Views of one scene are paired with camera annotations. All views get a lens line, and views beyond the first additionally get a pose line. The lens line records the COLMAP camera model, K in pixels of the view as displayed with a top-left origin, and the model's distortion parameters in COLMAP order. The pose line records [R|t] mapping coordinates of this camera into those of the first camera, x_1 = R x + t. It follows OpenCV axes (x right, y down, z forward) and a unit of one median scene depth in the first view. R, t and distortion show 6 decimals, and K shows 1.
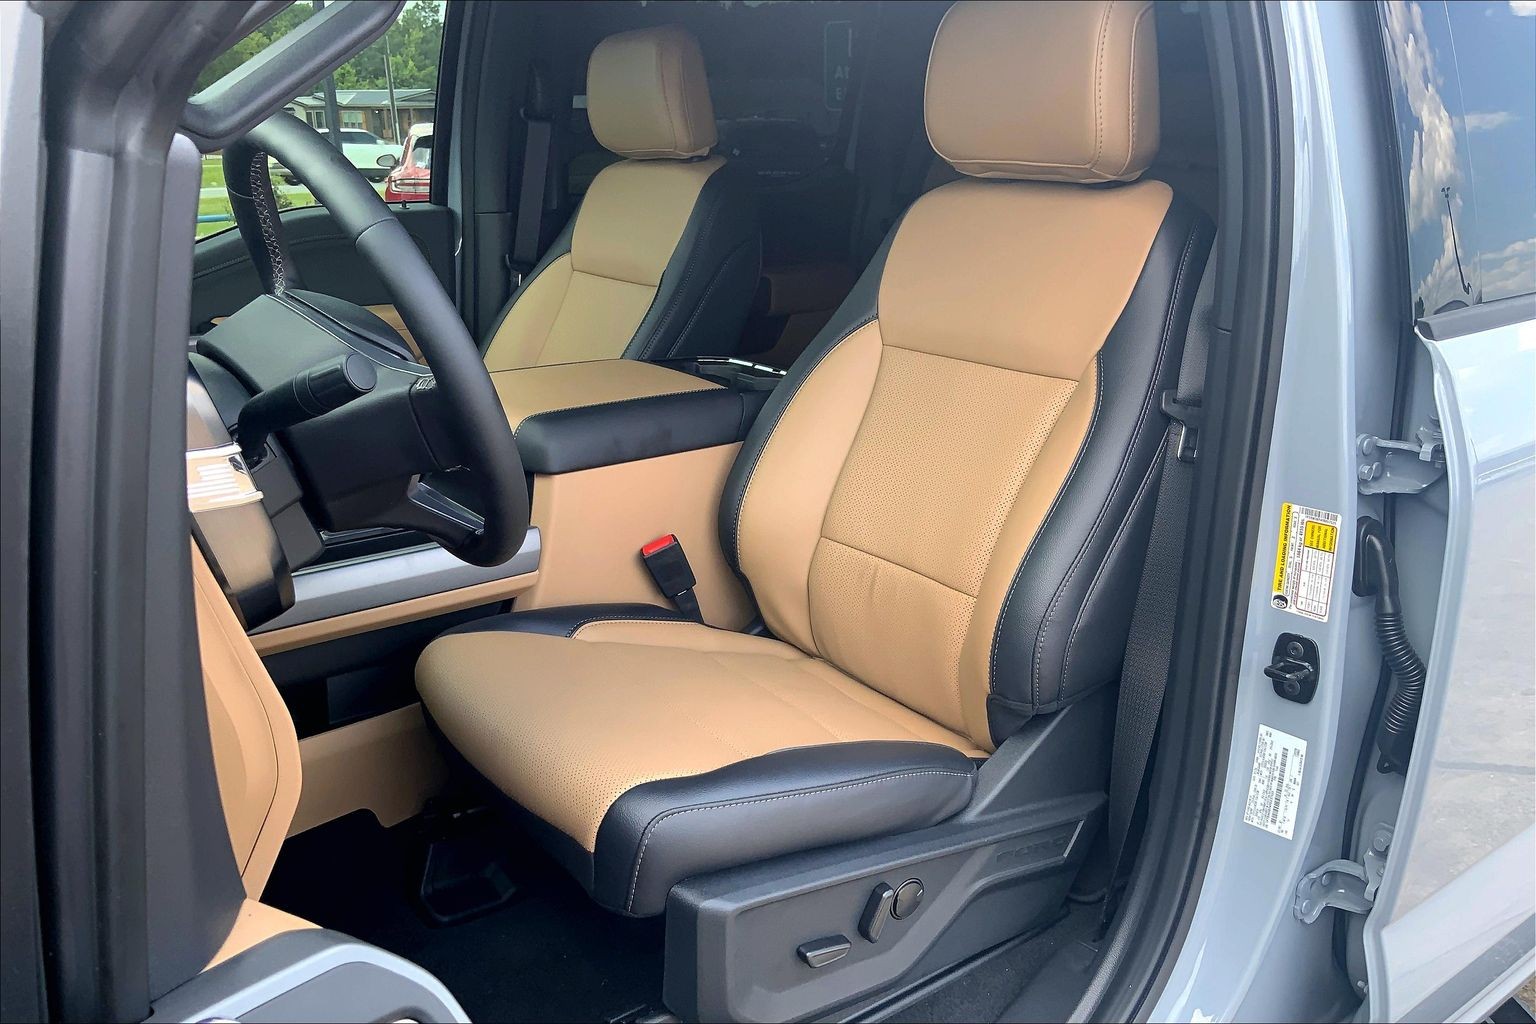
lens RADIAL K [[1299.0, 0, 767.0], [0, 1299.0, 510.0], [0, 0, 1]] dist [0.032928, -0.081706]
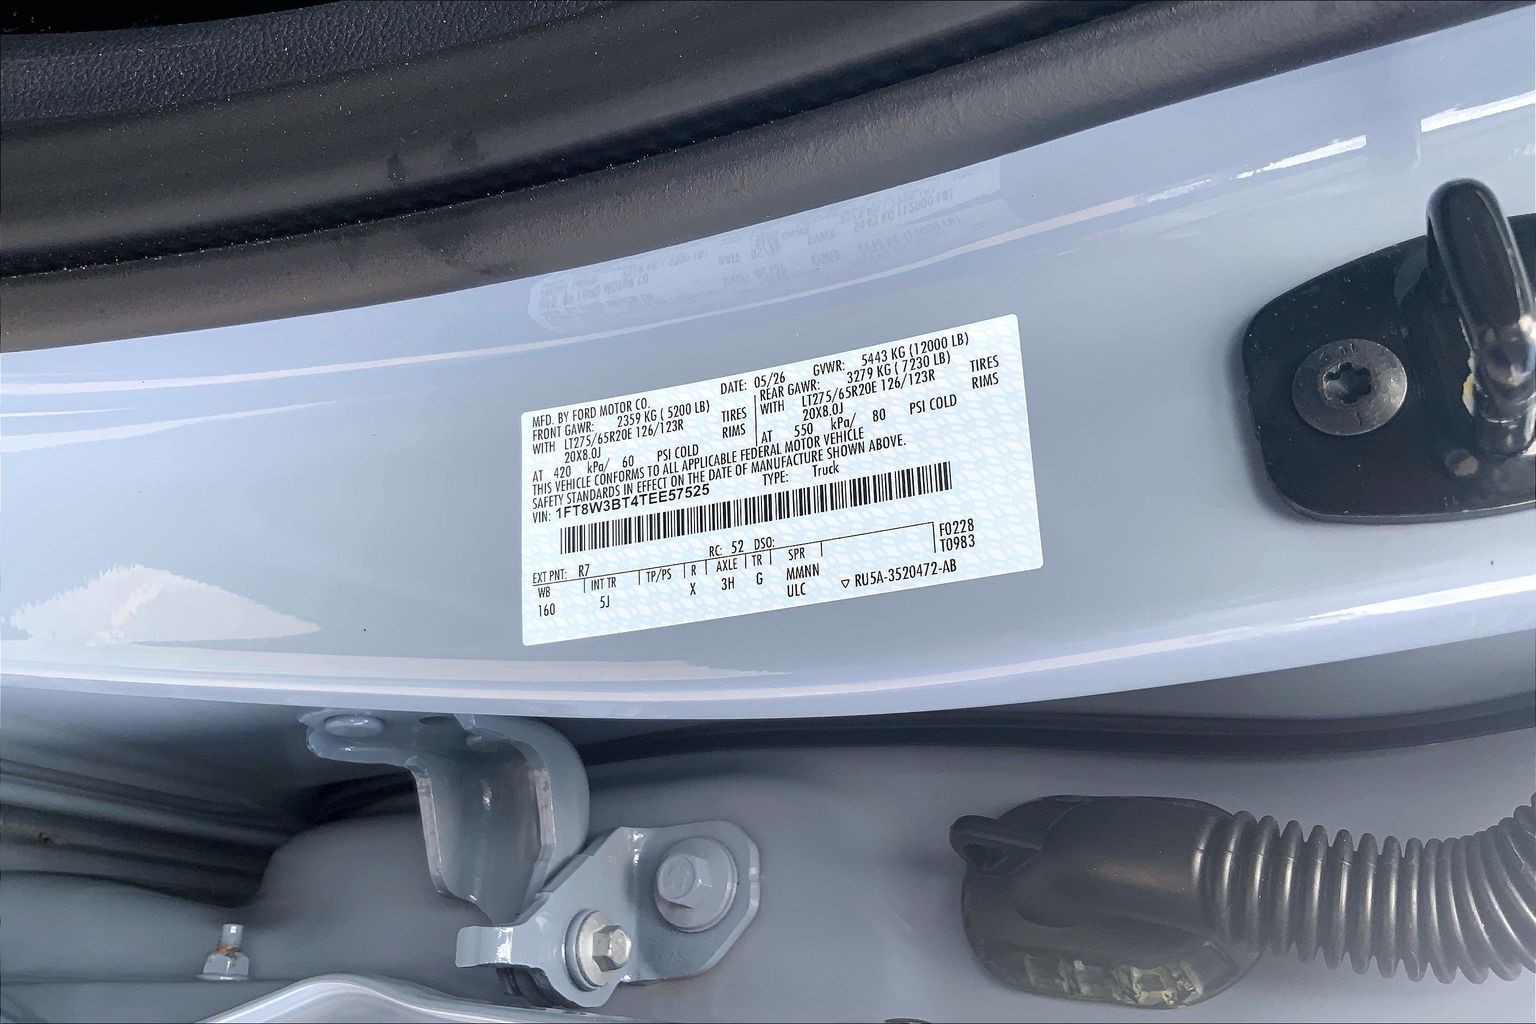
lens RADIAL K [[1299.0, 0, 768.7], [0, 1299.0, 511.1], [0, 0, 1]] dist [0.032928, -0.081706]
pose [[0.364414, 0.828909, 0.424397, 0.312137], [-0.931235, 0.323302, 0.168160, 0.176140], [0.002181, -0.456493, 0.889724, 0.827278]]
